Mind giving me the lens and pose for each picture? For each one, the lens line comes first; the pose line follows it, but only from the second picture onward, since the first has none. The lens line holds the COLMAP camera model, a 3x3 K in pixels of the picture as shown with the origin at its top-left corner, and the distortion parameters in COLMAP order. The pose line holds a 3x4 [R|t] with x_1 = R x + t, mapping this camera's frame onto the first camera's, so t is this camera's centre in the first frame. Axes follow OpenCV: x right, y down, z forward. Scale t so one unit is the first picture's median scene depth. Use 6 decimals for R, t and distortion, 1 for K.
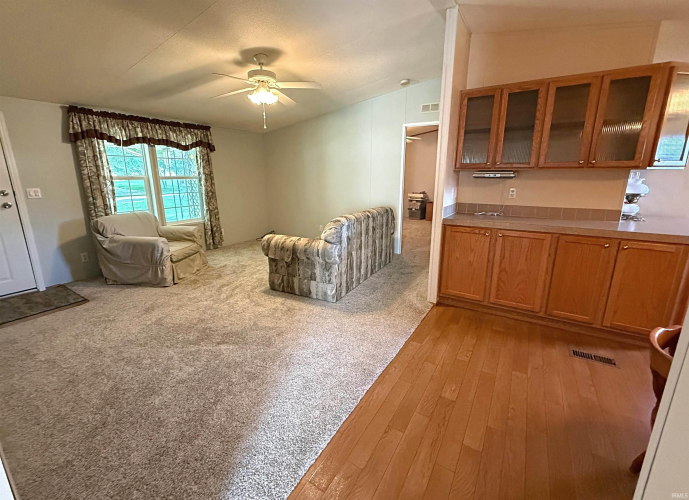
lens RADIAL K [[289.1, 0, 347.0], [0, 289.1, 240.3], [0, 0, 1]] dist [-0.000059, -0.000949]
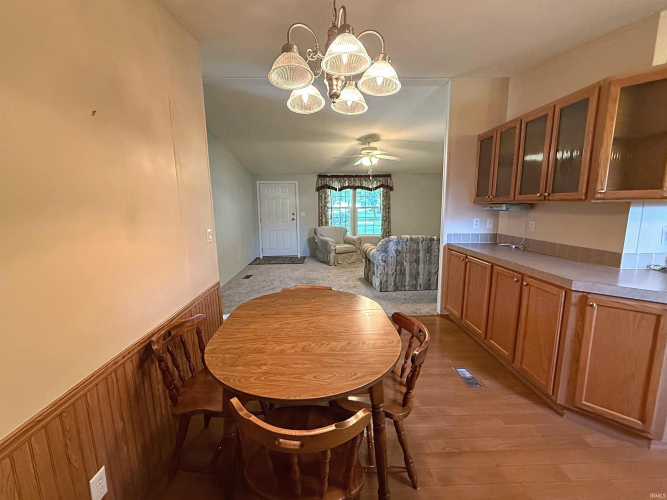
lens RADIAL K [[274.3, 0, 332.7], [0, 274.3, 248.2], [0, 0, 1]] dist [-0.002820, -0.000075]
pose [[0.567605, 0.124868, -0.813777, 0.822460], [-0.176860, 0.983849, 0.027605, -0.001542], [0.804080, 0.128255, 0.580521, -0.033948]]
